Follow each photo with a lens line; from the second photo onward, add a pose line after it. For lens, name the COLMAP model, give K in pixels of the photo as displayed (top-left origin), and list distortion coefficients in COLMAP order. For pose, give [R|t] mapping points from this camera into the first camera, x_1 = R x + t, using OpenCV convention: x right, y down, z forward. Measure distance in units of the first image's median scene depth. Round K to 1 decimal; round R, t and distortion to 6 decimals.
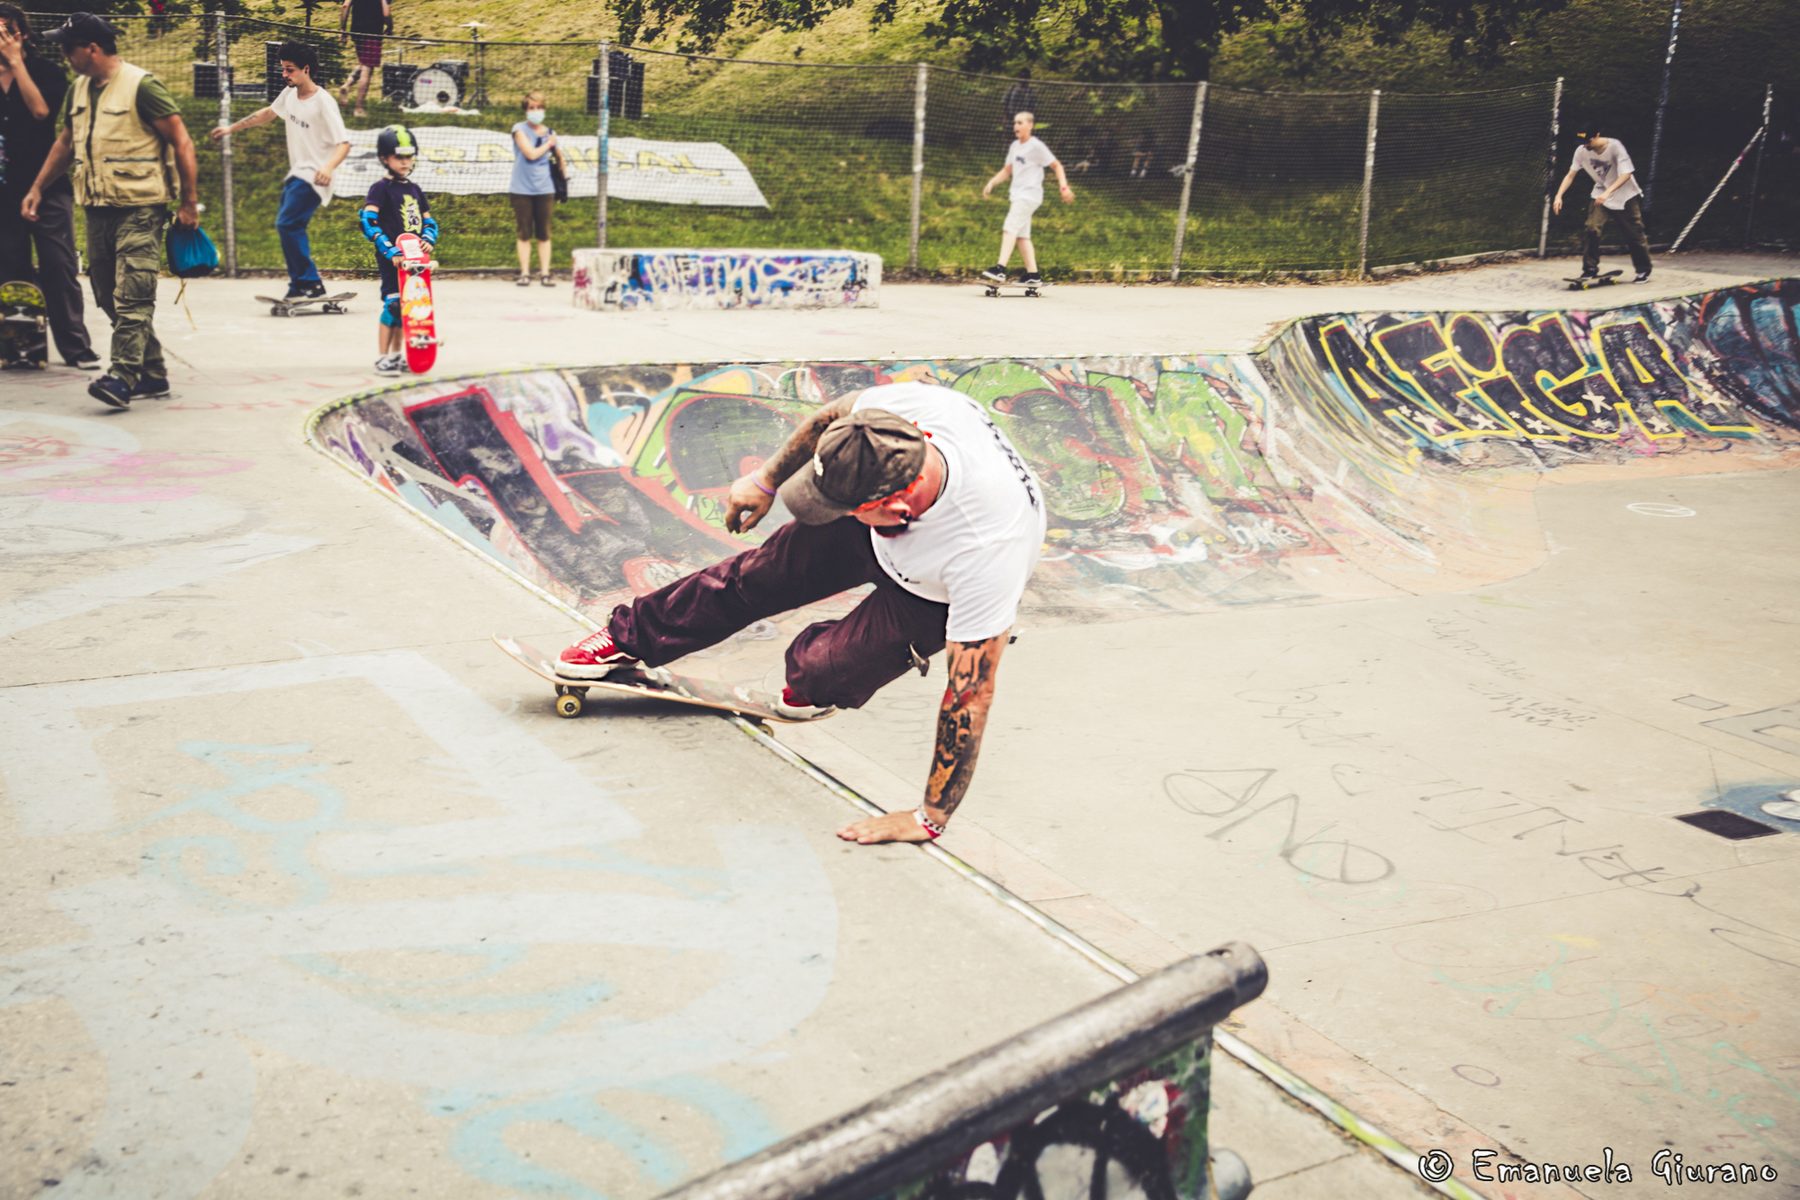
lens RADIAL K [[1990.1, 0, 877.9], [0, 1990.1, 579.8], [0, 0, 1]] dist [0.000295, 0.115266]
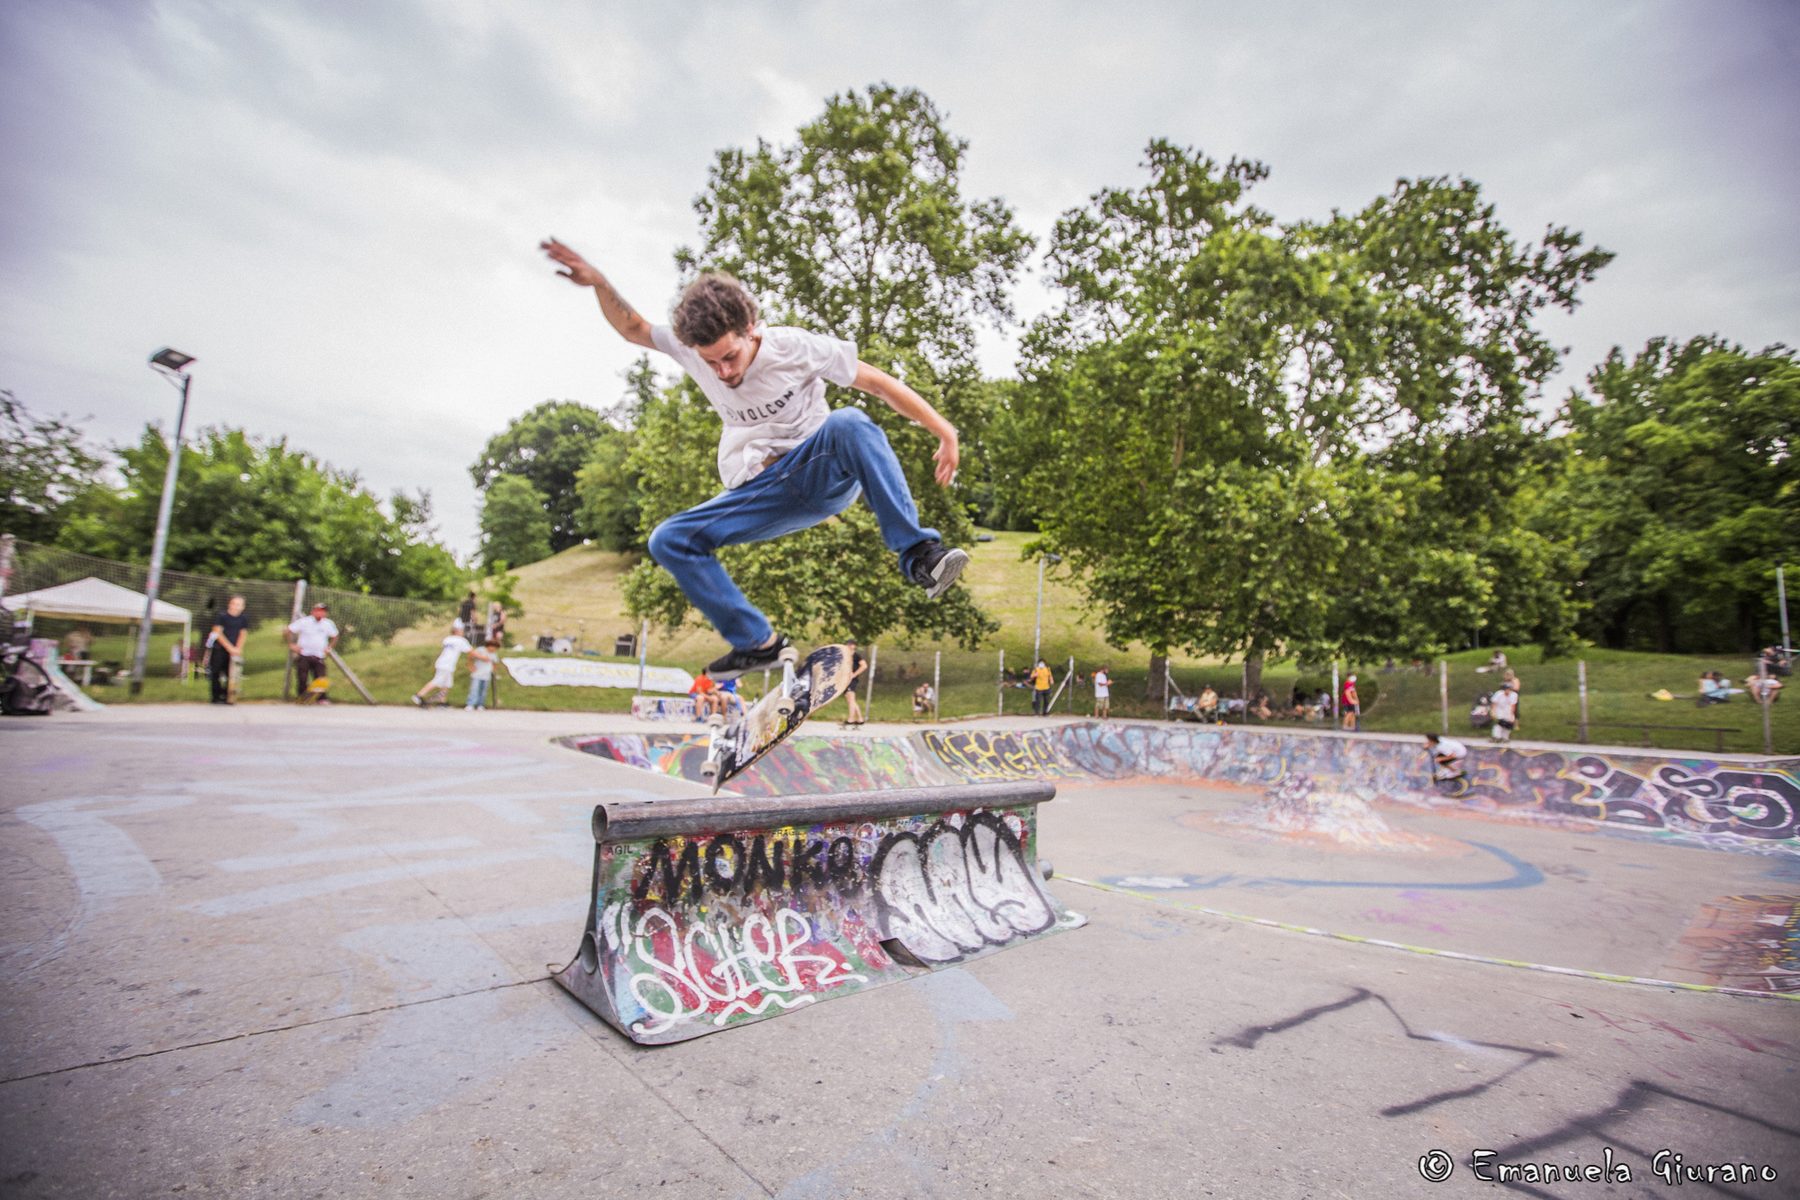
lens RADIAL K [[810.6, 0, 900.0], [0, 810.6, 600.0], [0, 0, 1]] dist [-0.067378, 0.028363]
pose [[0.977607, 0.033775, 0.207713, -0.037783], [0.034751, 0.947574, -0.317640, 0.042354], [-0.207552, 0.317745, 0.925181, -0.024579]]
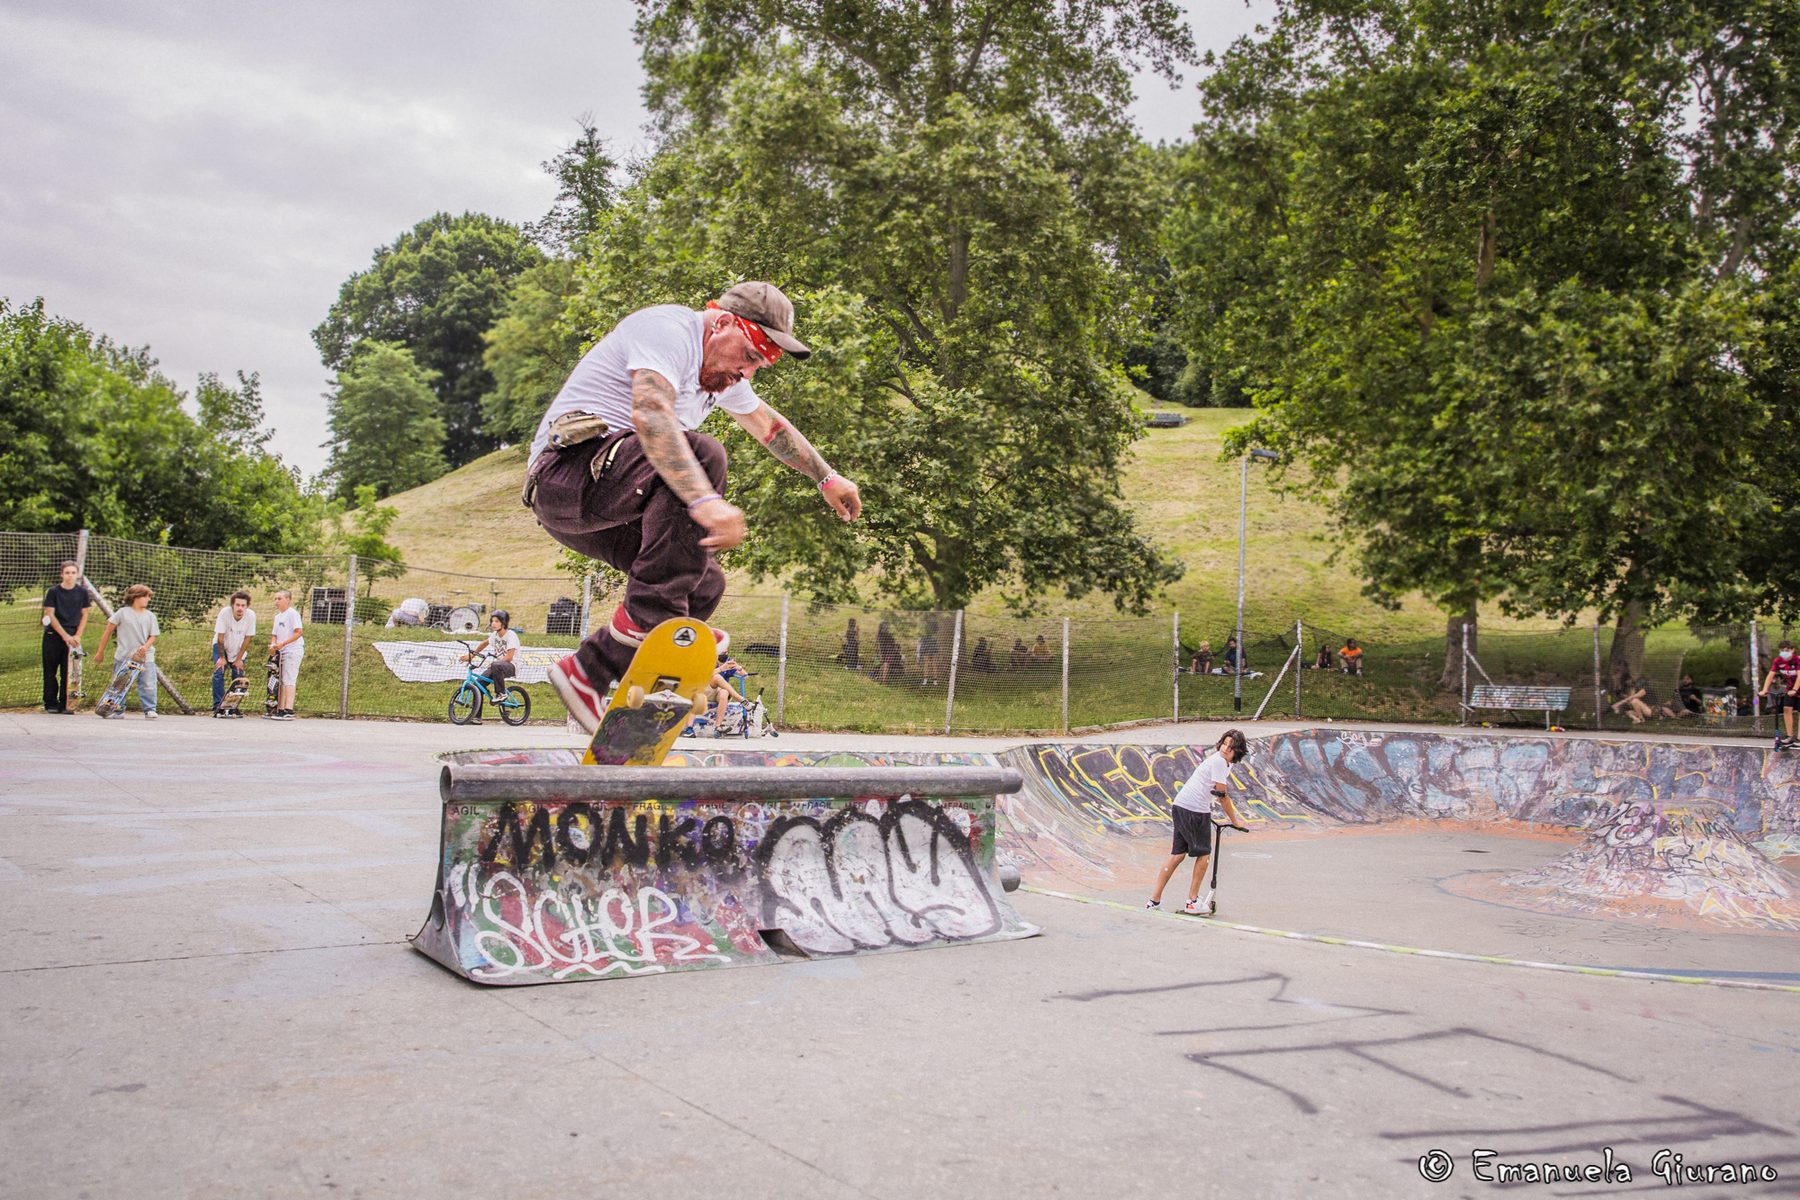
lens RADIAL K [[1403.5, 0, 898.5], [0, 1403.5, 522.1], [0, 0, 1]] dist [-0.109979, 0.084372]
pose [[0.993842, 0.009096, 0.110433, -0.014665], [0.027735, 0.944479, -0.327398, 0.064331], [-0.107280, 0.328444, 0.938411, -0.098199]]
